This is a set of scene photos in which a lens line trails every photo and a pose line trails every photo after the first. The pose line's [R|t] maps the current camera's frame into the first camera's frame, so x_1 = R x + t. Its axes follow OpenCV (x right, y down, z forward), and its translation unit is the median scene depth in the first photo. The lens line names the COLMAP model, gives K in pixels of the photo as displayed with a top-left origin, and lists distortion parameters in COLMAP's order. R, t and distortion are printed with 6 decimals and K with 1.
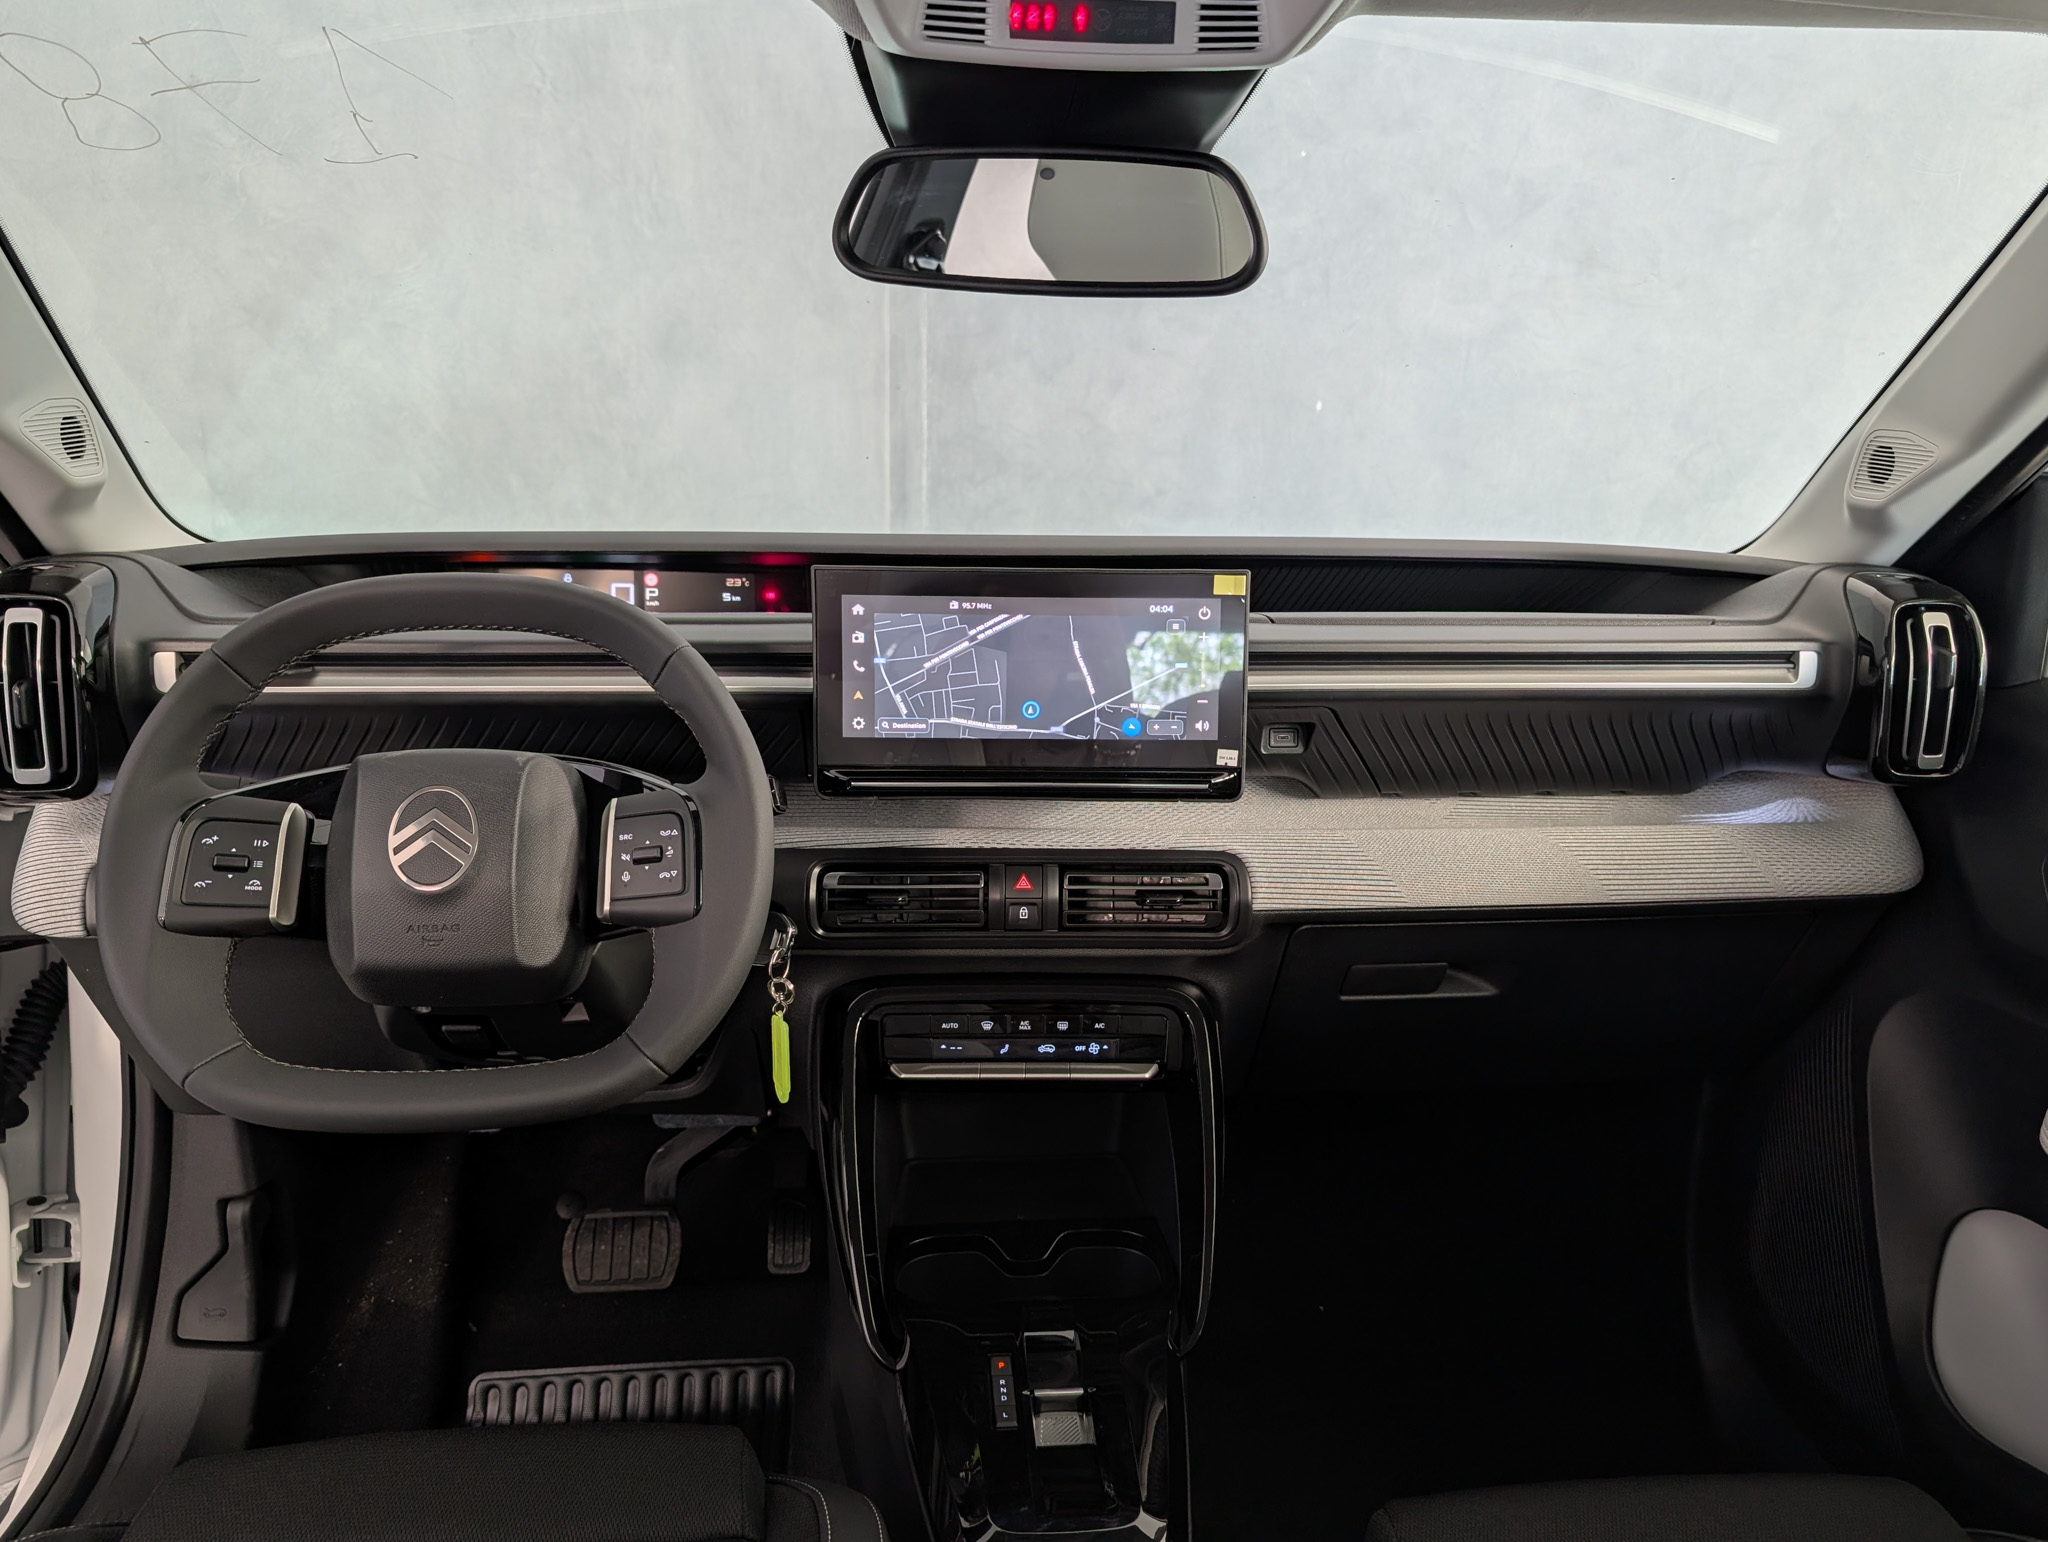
lens RADIAL K [[1436.5, 0, 1026.5], [0, 1436.5, 738.1], [0, 0, 1]] dist [0.073599, 0.000639]
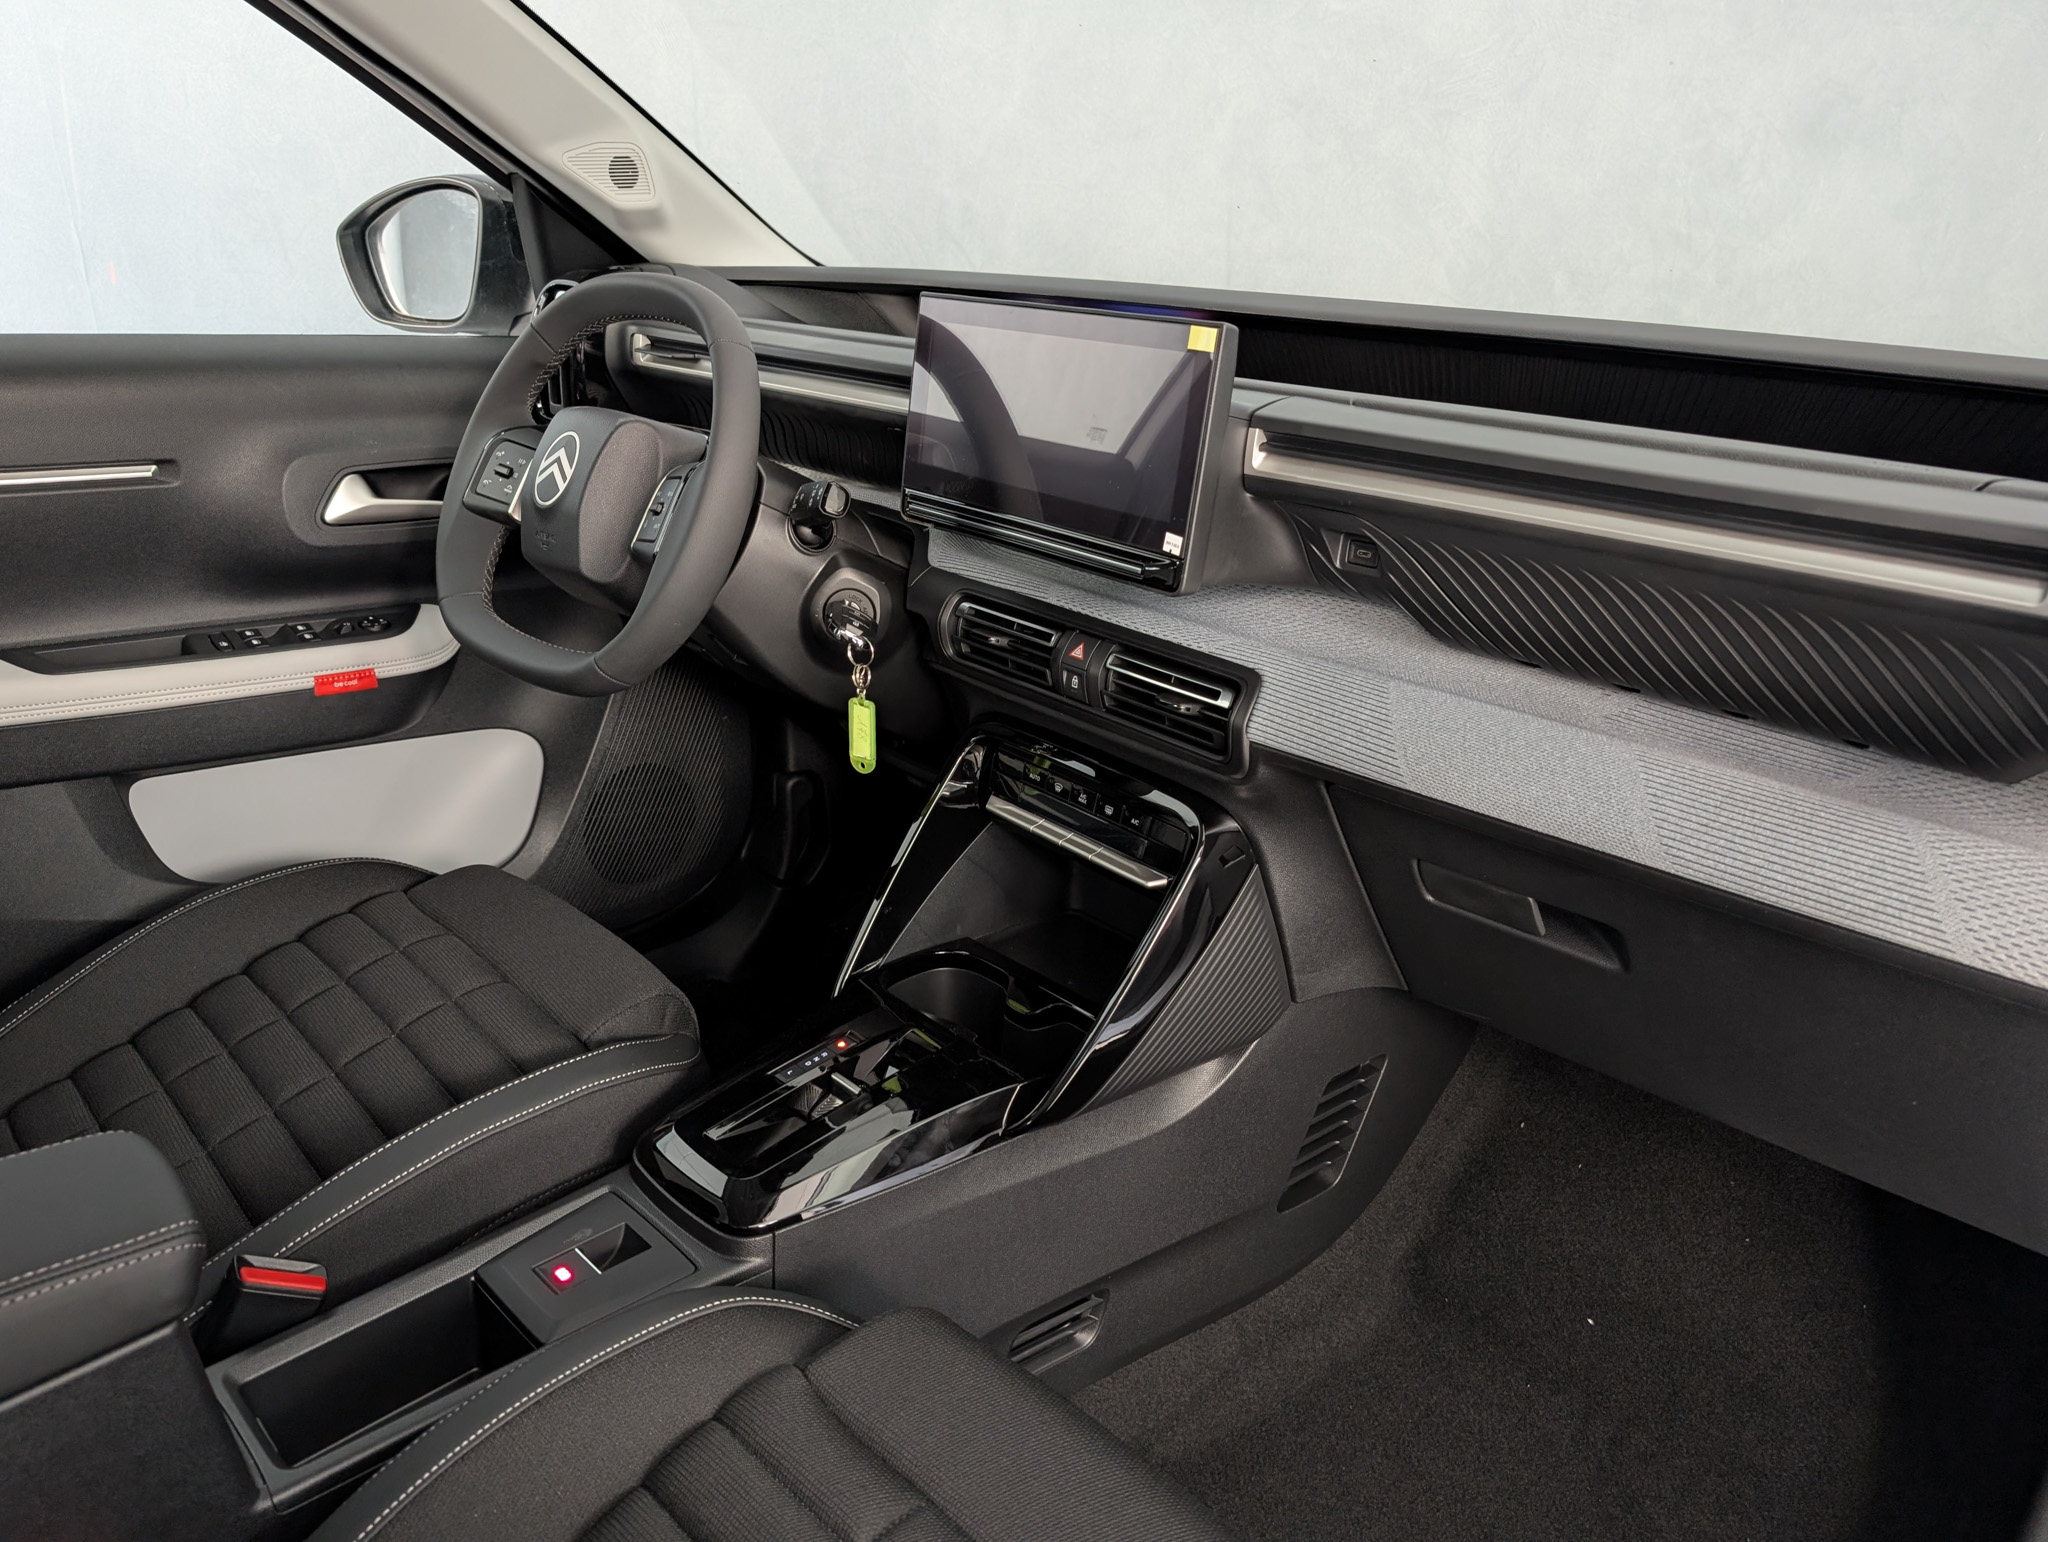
lens RADIAL K [[1431.7, 0, 1025.0], [0, 1431.7, 826.8], [0, 0, 1]] dist [0.005329, 0.000326]
pose [[0.645171, 0.312607, -0.697159, 0.737093], [-0.188630, 0.949392, 0.251145, -0.024705], [0.740387, -0.030526, 0.671487, 0.337424]]
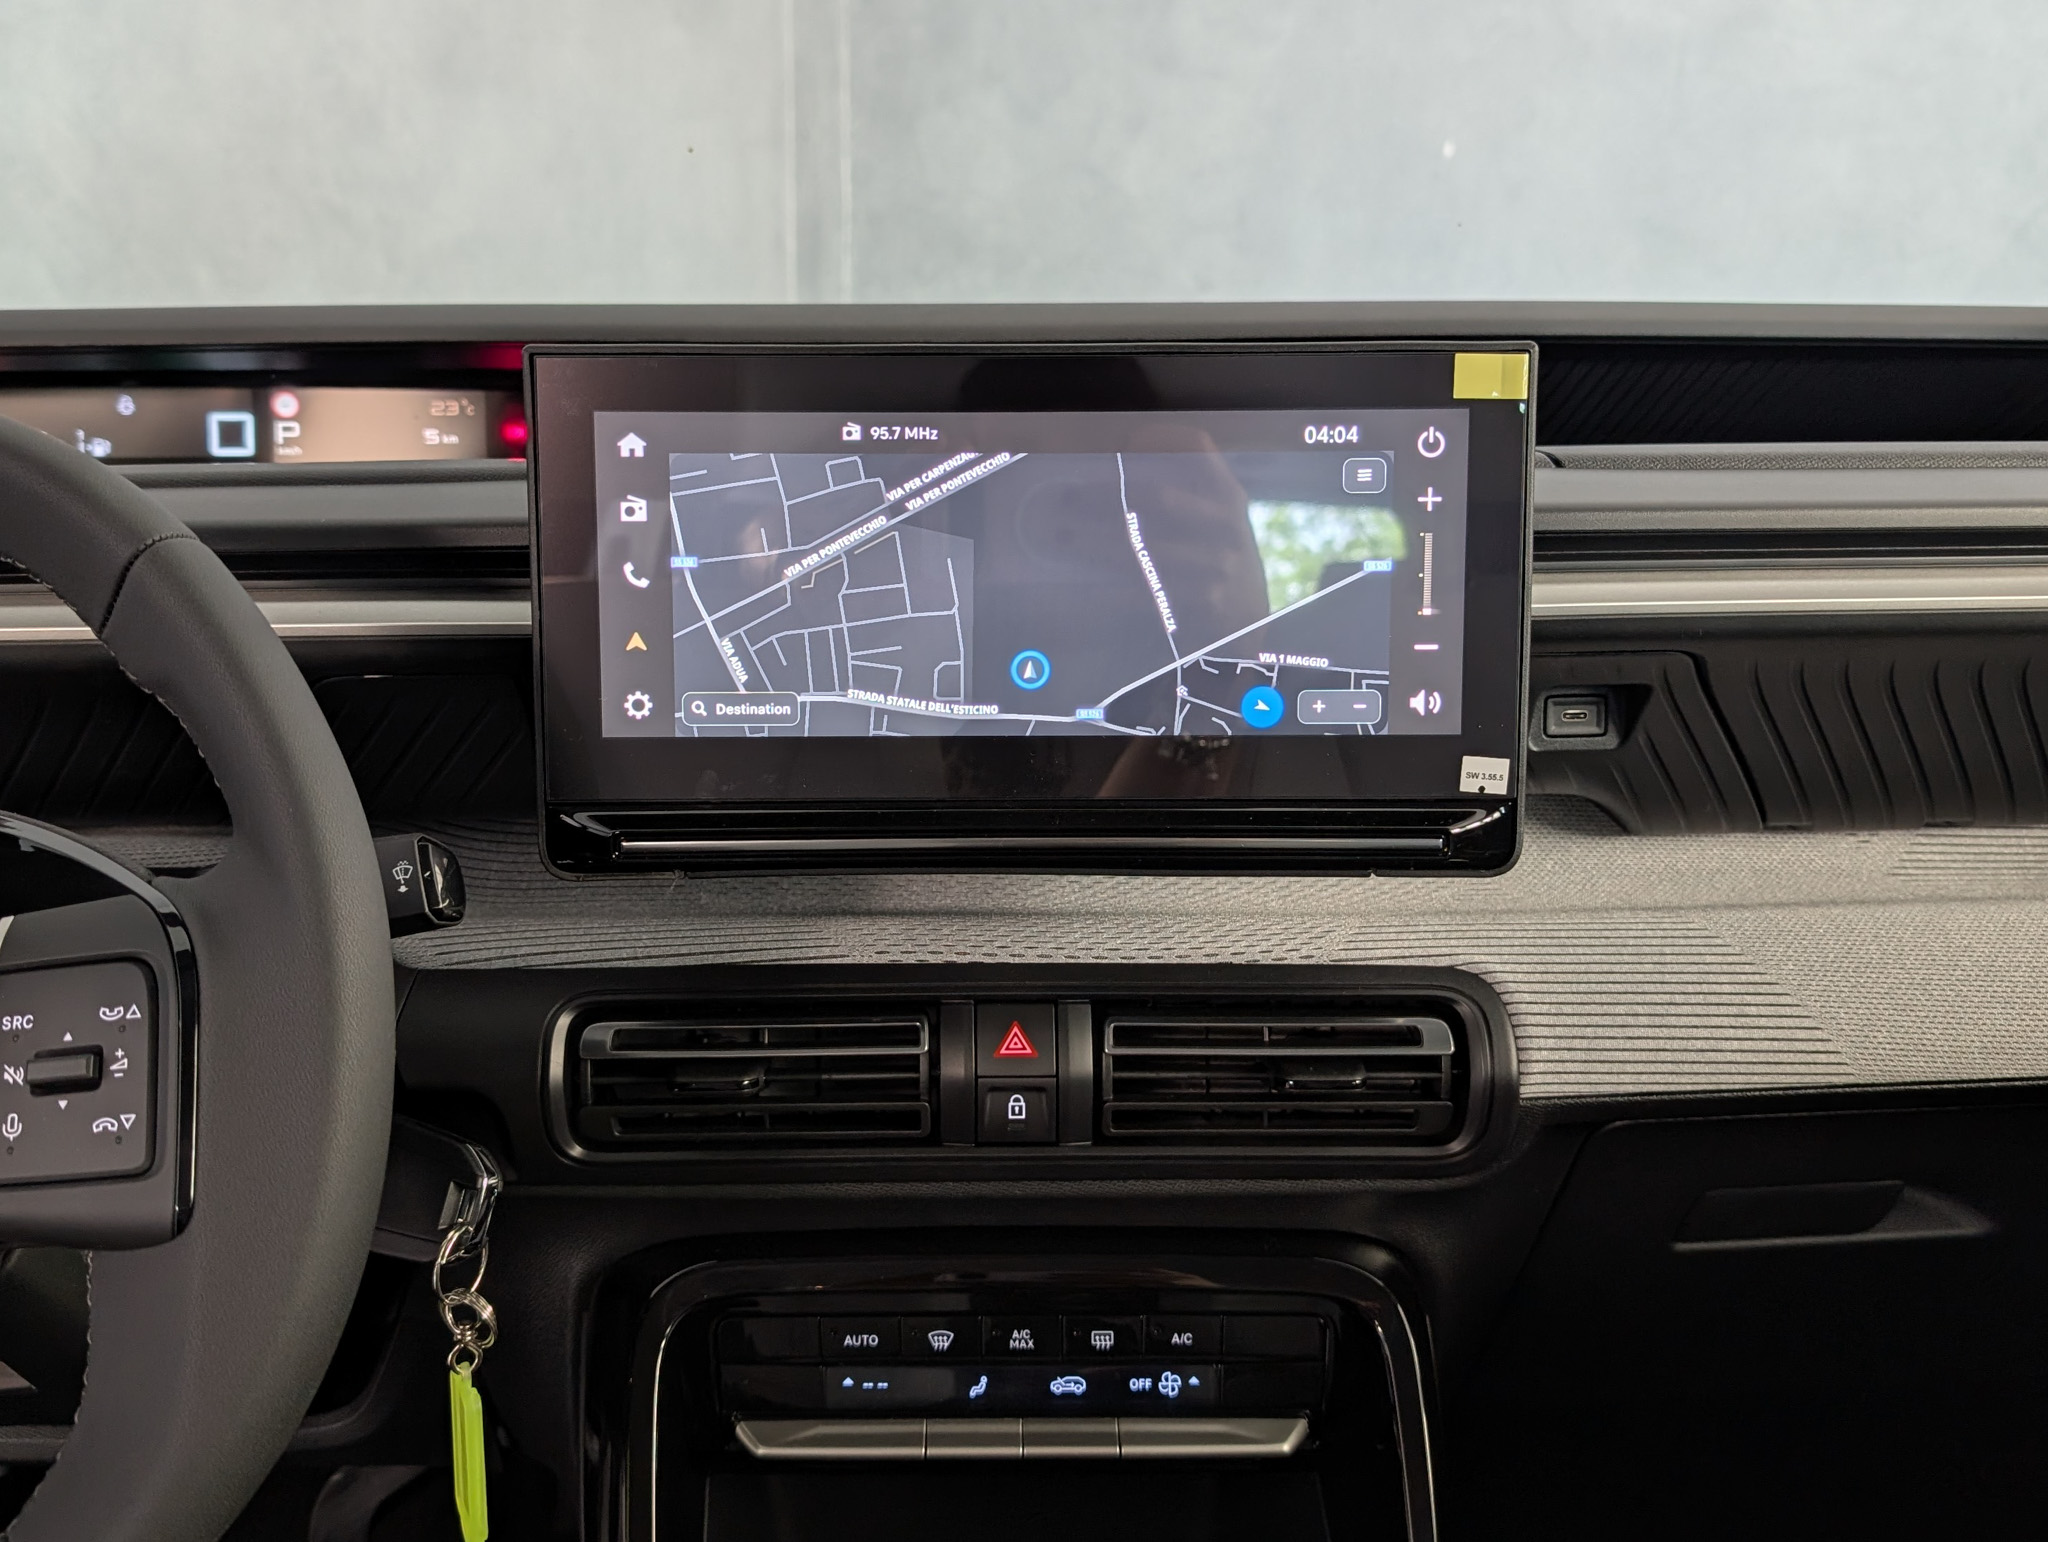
lens RADIAL K [[2047.5, 0, 947.2], [0, 2047.5, 681.4], [0, 0, 1]] dist [0.006227, -0.002677]
pose [[0.999569, -0.010507, -0.027417, -0.005175], [0.010876, 0.999852, 0.013354, -0.024642], [0.027273, -0.013647, 0.999535, 0.373418]]
